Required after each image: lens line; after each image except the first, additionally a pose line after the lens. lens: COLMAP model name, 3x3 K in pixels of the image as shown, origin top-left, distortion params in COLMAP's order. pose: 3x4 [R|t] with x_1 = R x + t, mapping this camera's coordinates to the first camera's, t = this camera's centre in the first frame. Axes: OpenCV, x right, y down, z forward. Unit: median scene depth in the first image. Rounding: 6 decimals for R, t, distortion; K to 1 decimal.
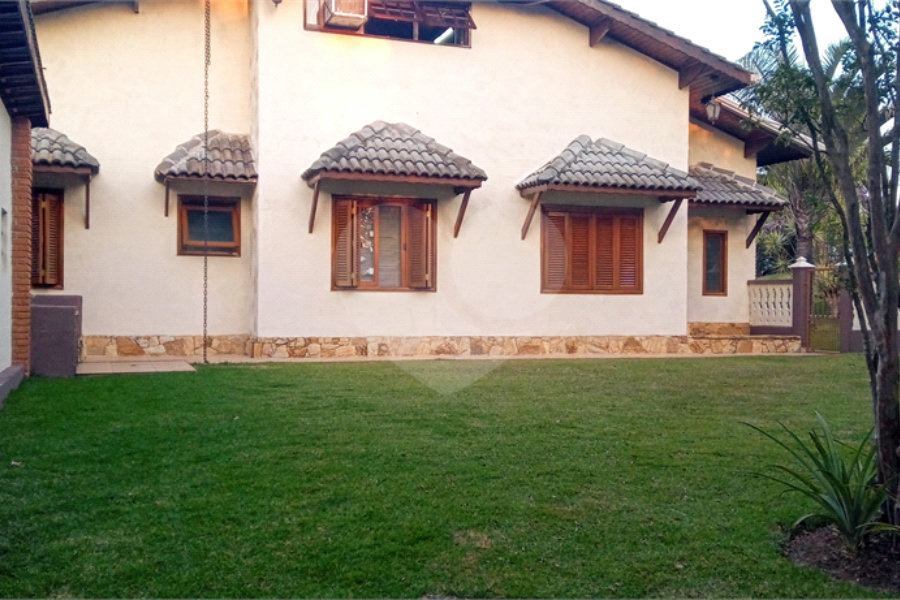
lens RADIAL K [[986.2, 0, 462.7], [0, 986.2, 295.0], [0, 0, 1]] dist [0.159230, -0.322814]
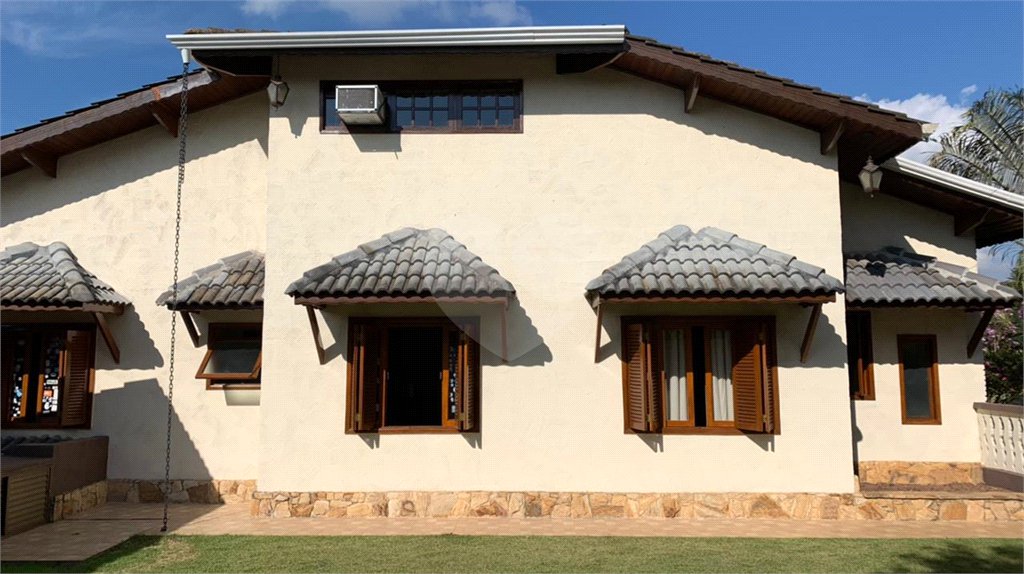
lens RADIAL K [[772.0, 0, 512.4], [0, 772.0, 271.0], [0, 0, 1]] dist [0.050422, -0.063378]
pose [[0.927284, -0.050087, -0.370992, 0.230667], [0.011406, 0.994329, -0.105734, -0.065648], [0.374184, 0.093814, 0.922597, 0.414005]]
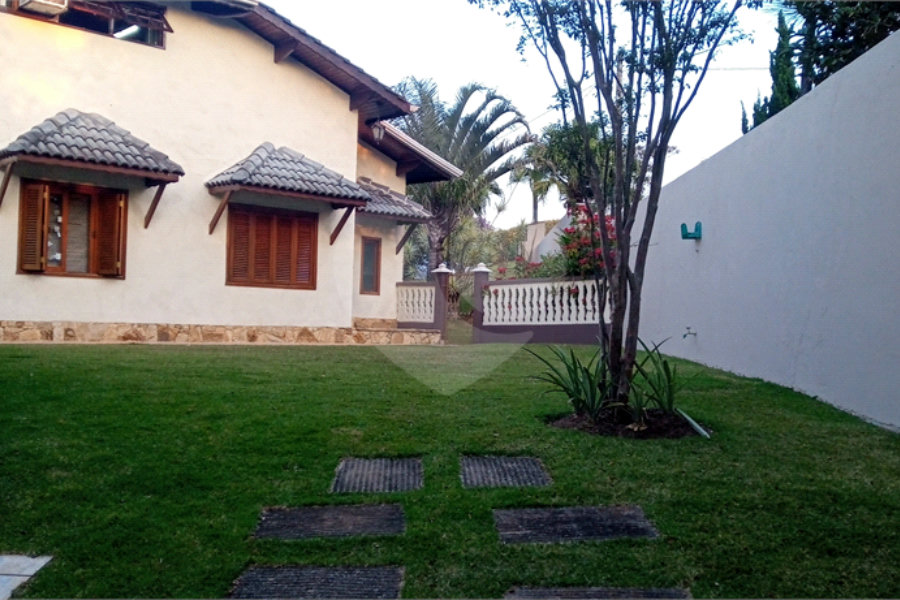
lens RADIAL K [[986.2, 0, 462.7], [0, 986.2, 295.0], [0, 0, 1]] dist [0.159230, -0.322814]
pose [[0.920684, 0.031473, 0.389037, -0.105651], [-0.027592, 0.999498, -0.015560, 0.018962], [-0.389331, 0.003592, 0.921091, -0.097012]]
